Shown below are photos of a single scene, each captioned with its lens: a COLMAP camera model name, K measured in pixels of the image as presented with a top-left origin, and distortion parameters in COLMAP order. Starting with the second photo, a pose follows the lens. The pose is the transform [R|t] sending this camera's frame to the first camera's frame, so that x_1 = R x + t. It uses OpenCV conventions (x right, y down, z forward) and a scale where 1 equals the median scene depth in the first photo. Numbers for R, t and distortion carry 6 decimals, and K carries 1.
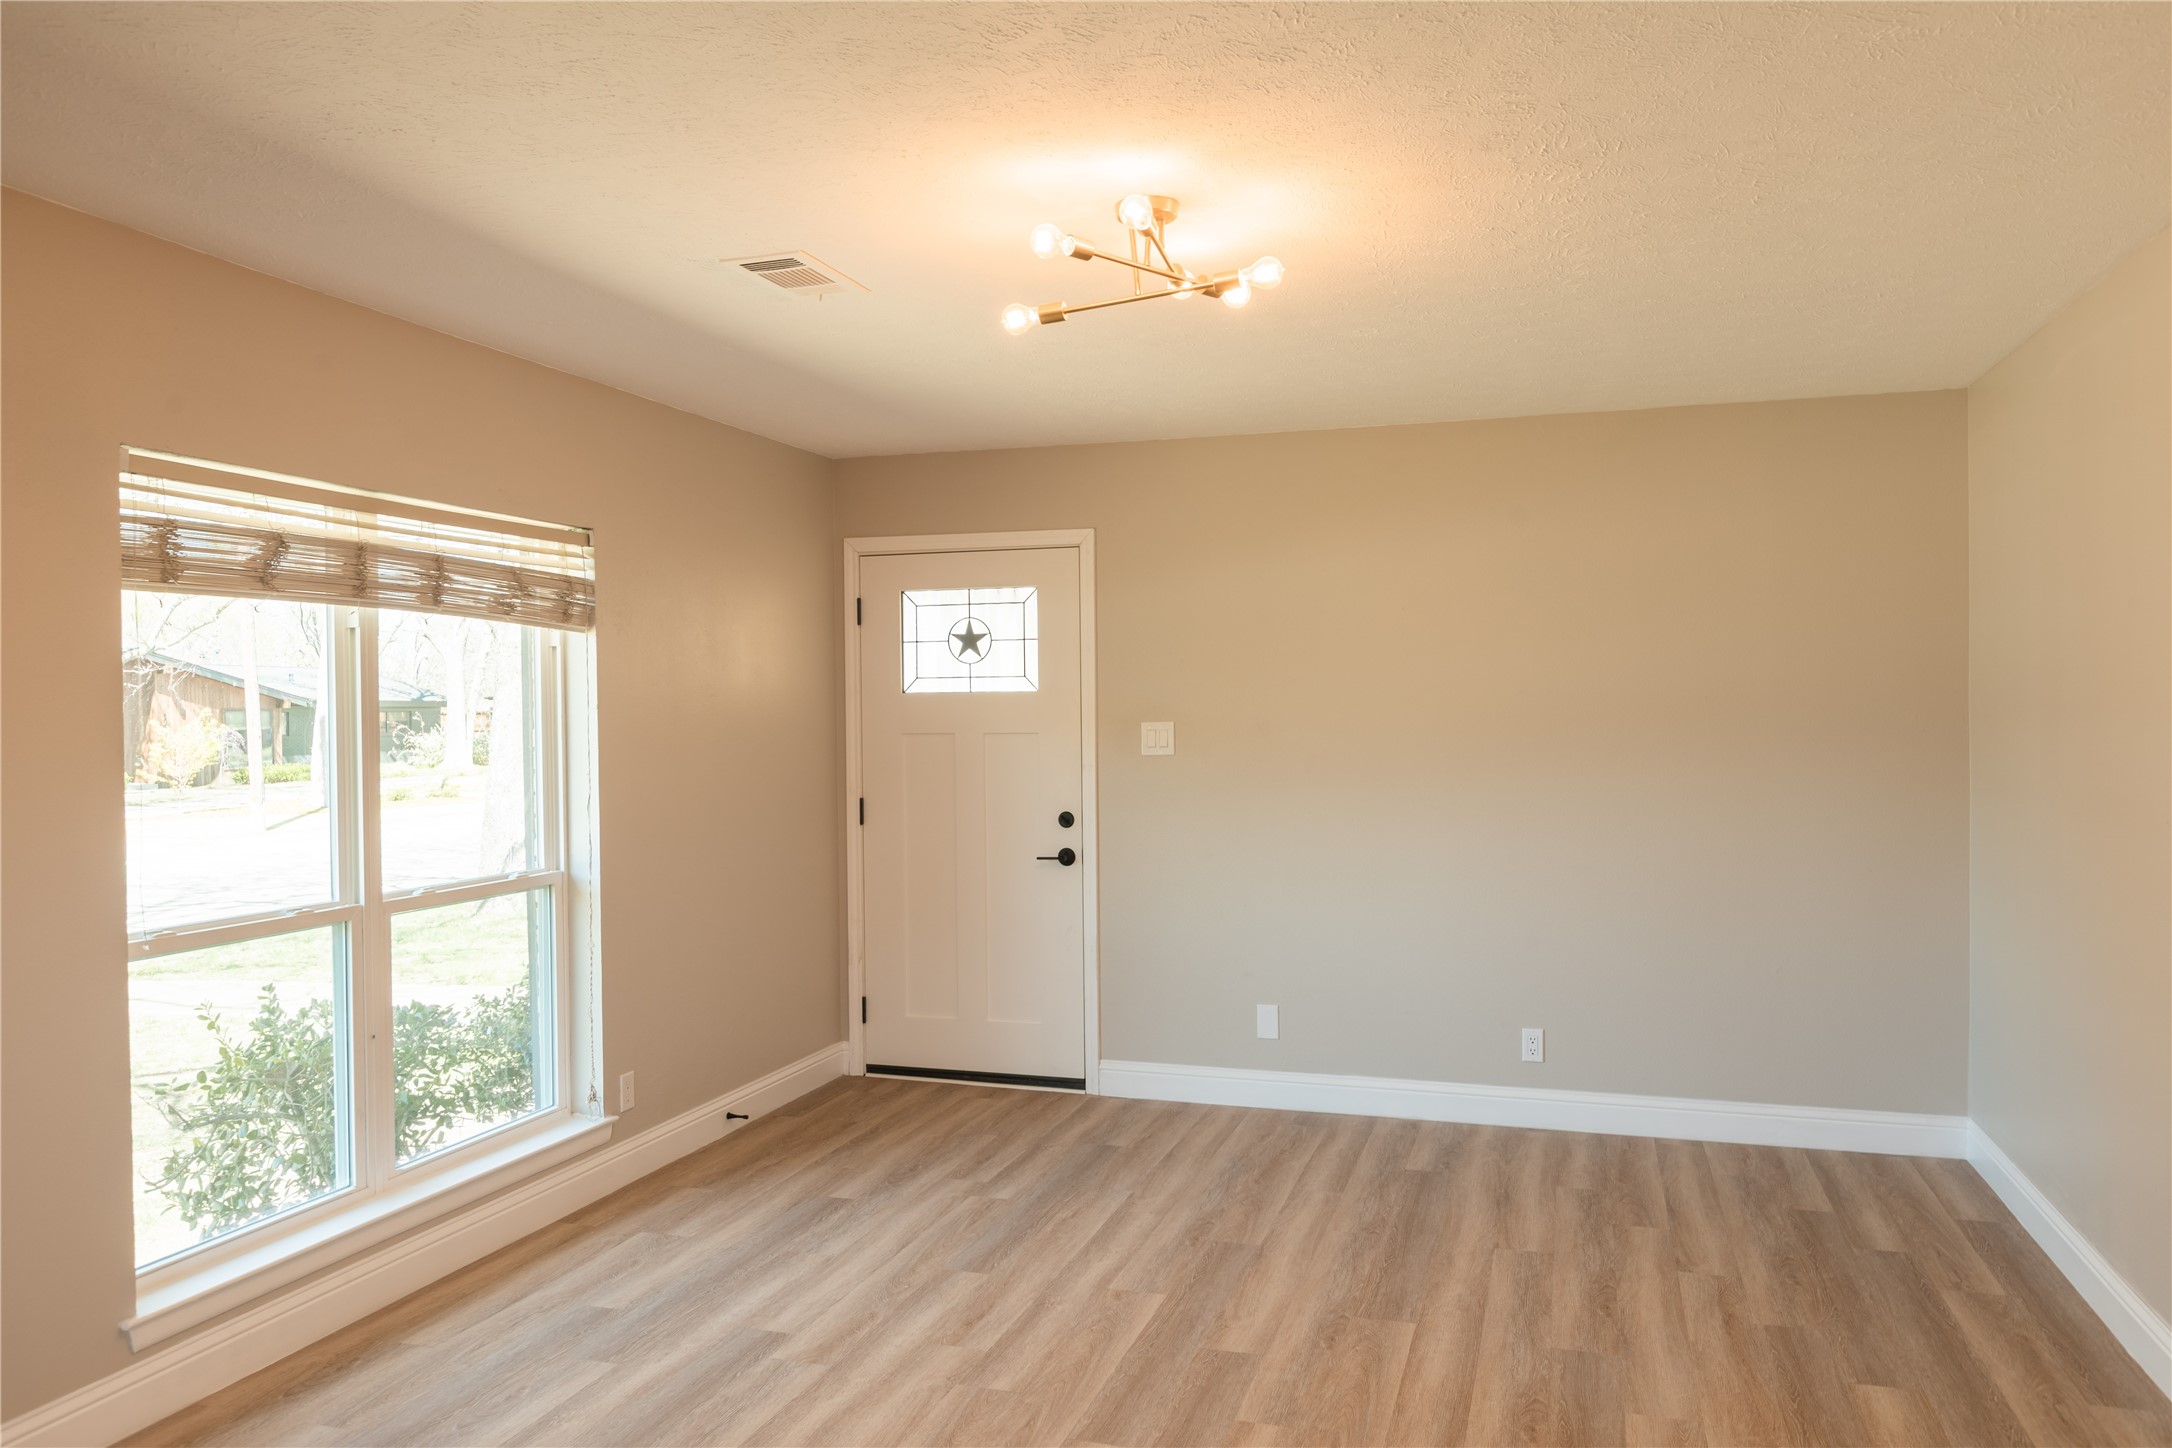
lens RADIAL K [[1534.8, 0, 1079.4], [0, 1534.8, 728.3], [0, 0, 1]] dist [-0.002638, -0.004199]
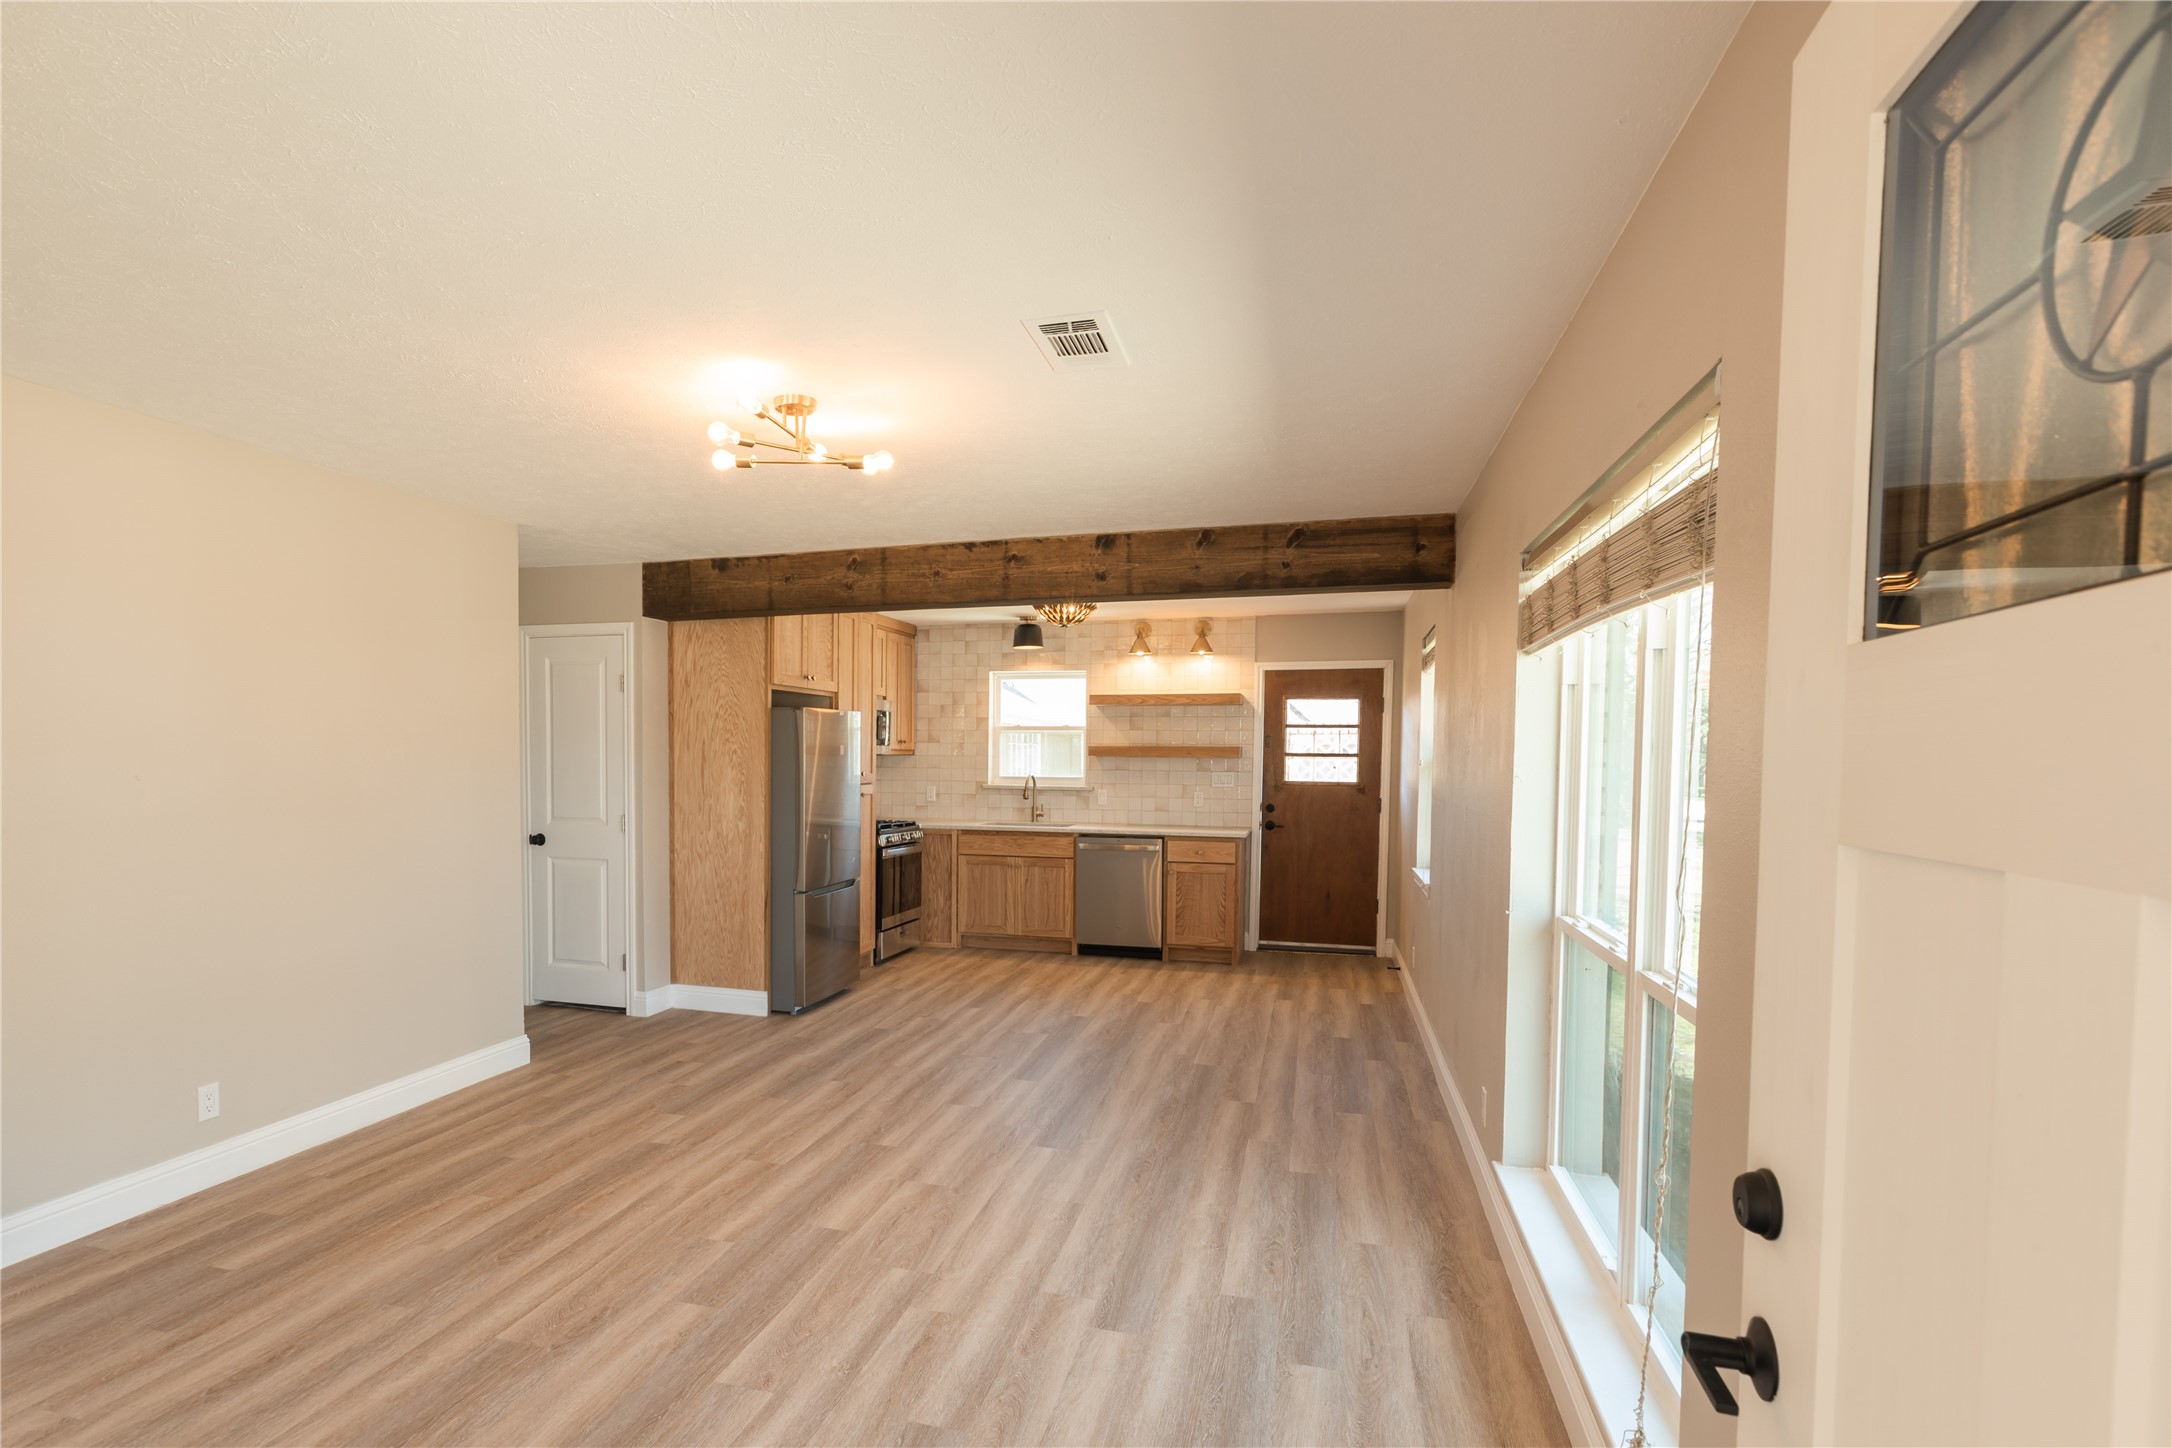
lens RADIAL K [[1082.4, 0, 968.2], [0, 1082.4, 799.3], [0, 0, 1]] dist [-0.002606, 0.000421]
pose [[-0.999996, 0.001874, 0.002012, -0.086204], [0.001983, 0.998451, 0.055596, -0.011728], [-0.001905, 0.055600, -0.998451, 1.446632]]
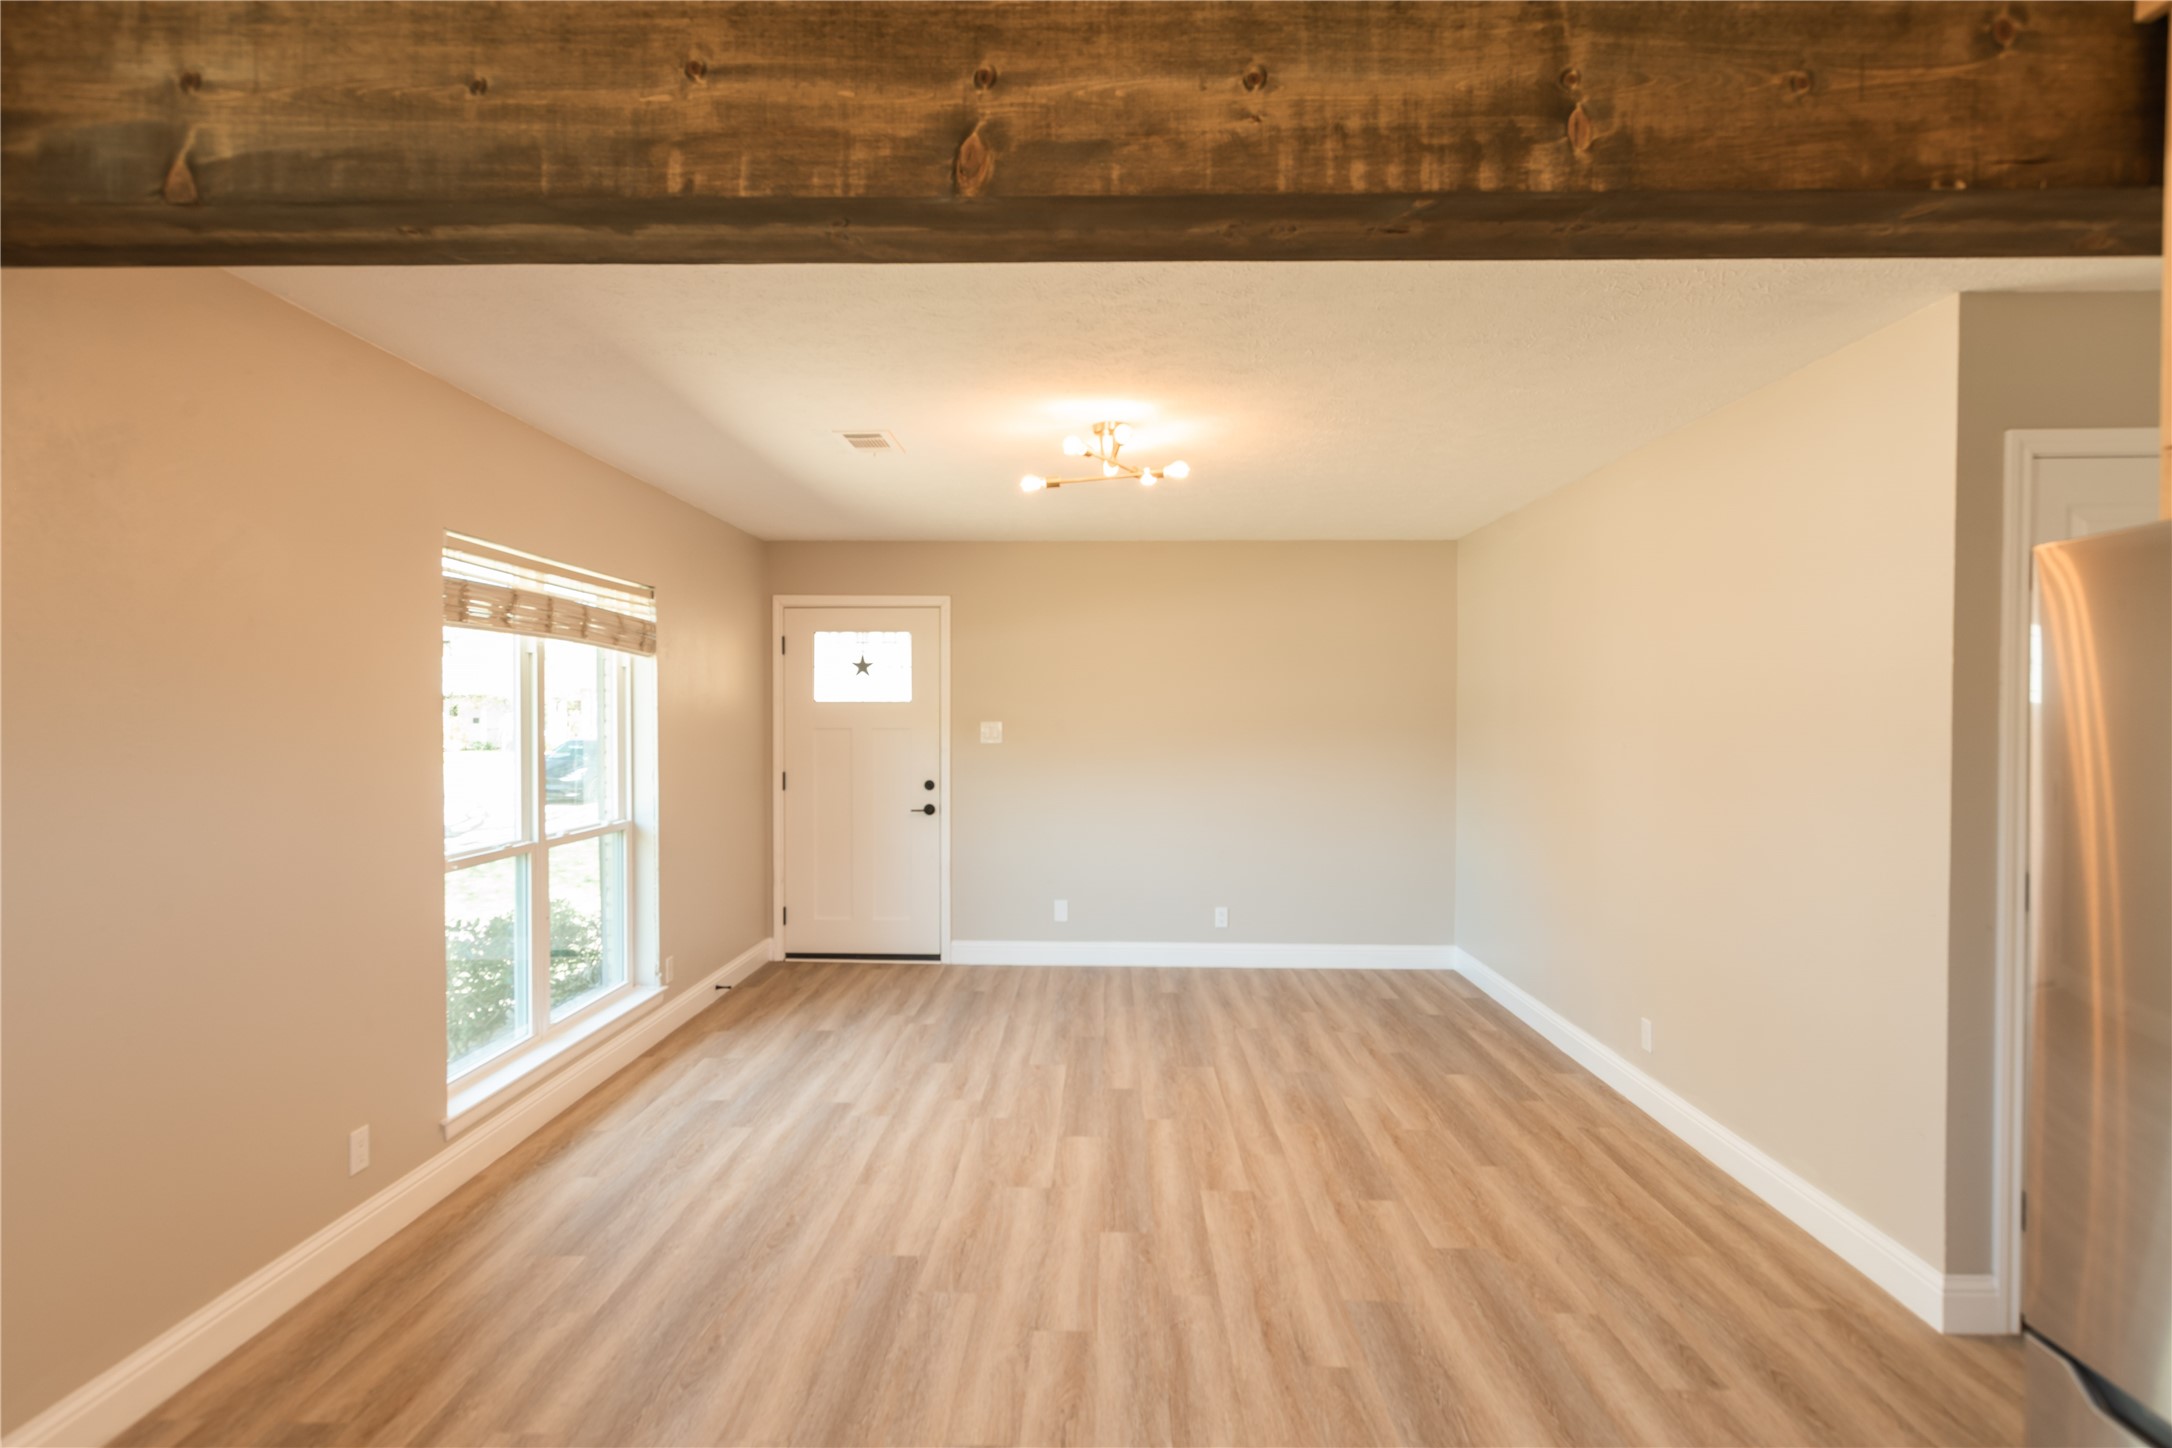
lens RADIAL K [[1114.1, 0, 1074.2], [0, 1114.1, 727.1], [0, 0, 1]] dist [-0.002639, -0.001301]
pose [[0.960719, 0.006866, 0.277439, -0.243184], [-0.006369, 0.999976, -0.002693, 0.004908], [-0.277451, 0.000821, 0.960739, -0.147757]]
